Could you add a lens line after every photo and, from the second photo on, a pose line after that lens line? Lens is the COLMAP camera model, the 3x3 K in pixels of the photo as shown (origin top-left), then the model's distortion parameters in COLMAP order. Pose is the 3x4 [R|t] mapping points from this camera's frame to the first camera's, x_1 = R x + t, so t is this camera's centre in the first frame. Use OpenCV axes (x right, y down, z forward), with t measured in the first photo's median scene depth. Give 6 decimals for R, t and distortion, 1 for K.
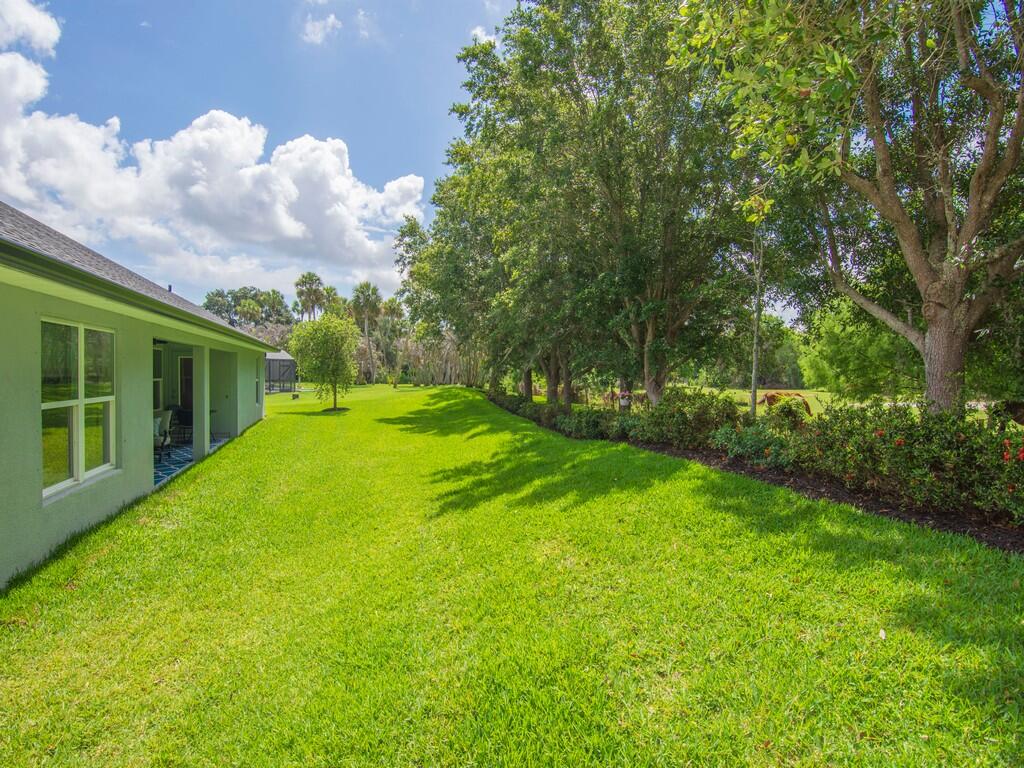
lens RADIAL K [[493.1, 0, 508.5], [0, 493.1, 389.3], [0, 0, 1]] dist [-0.005970, -0.010069]
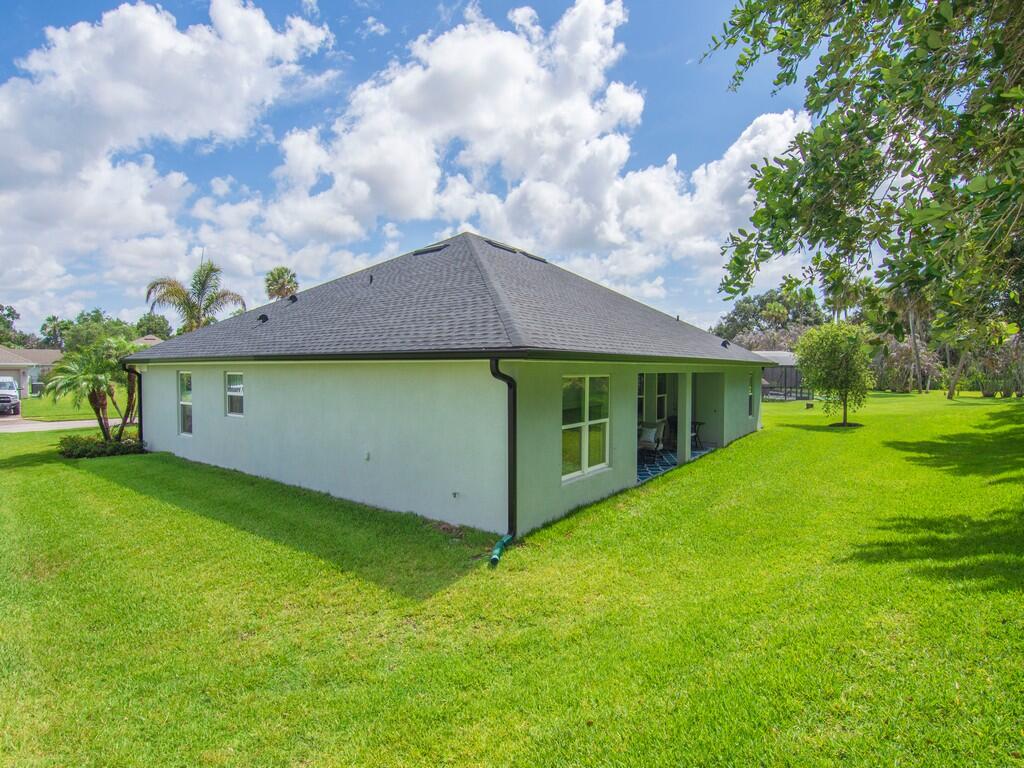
lens RADIAL K [[494.8, 0, 501.5], [0, 494.8, 379.8], [0, 0, 1]] dist [-0.026926, 0.000841]
pose [[0.551895, -0.002250, -0.833910, 0.158888], [-0.022257, 0.999600, -0.017428, -0.041050], [0.833616, 0.028179, 0.551625, -0.065095]]
